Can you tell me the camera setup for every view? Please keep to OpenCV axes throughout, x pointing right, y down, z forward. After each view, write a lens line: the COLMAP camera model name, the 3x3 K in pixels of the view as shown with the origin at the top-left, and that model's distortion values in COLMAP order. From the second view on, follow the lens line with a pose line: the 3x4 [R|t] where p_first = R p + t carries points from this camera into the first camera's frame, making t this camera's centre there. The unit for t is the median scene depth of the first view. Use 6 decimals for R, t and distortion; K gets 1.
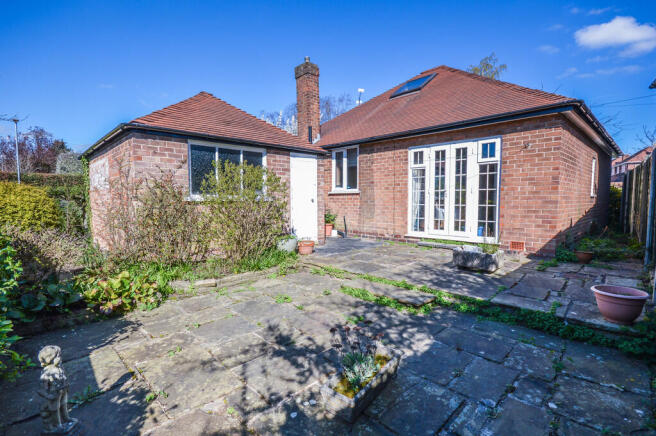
lens RADIAL K [[328.0, 0, 324.8], [0, 328.0, 222.9], [0, 0, 1]] dist [0.001732, -0.001926]
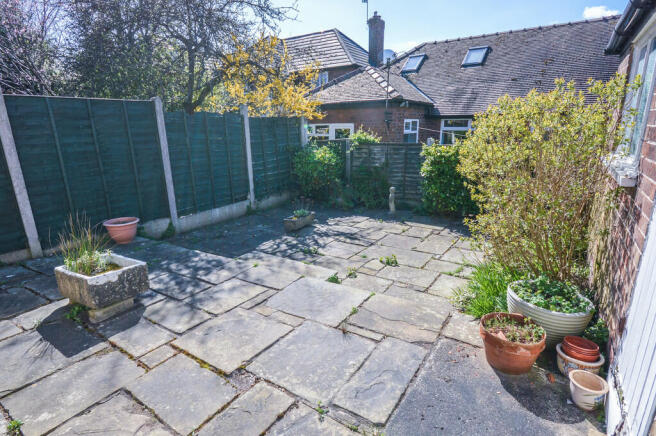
lens RADIAL K [[328.0, 0, 324.8], [0, 328.0, 222.9], [0, 0, 1]] dist [0.001732, -0.001926]
pose [[-0.975410, 0.080169, -0.205302, 0.319846], [0.005691, 0.940350, 0.340161, -0.248788], [0.220326, 0.330628, -0.917683, 2.334647]]
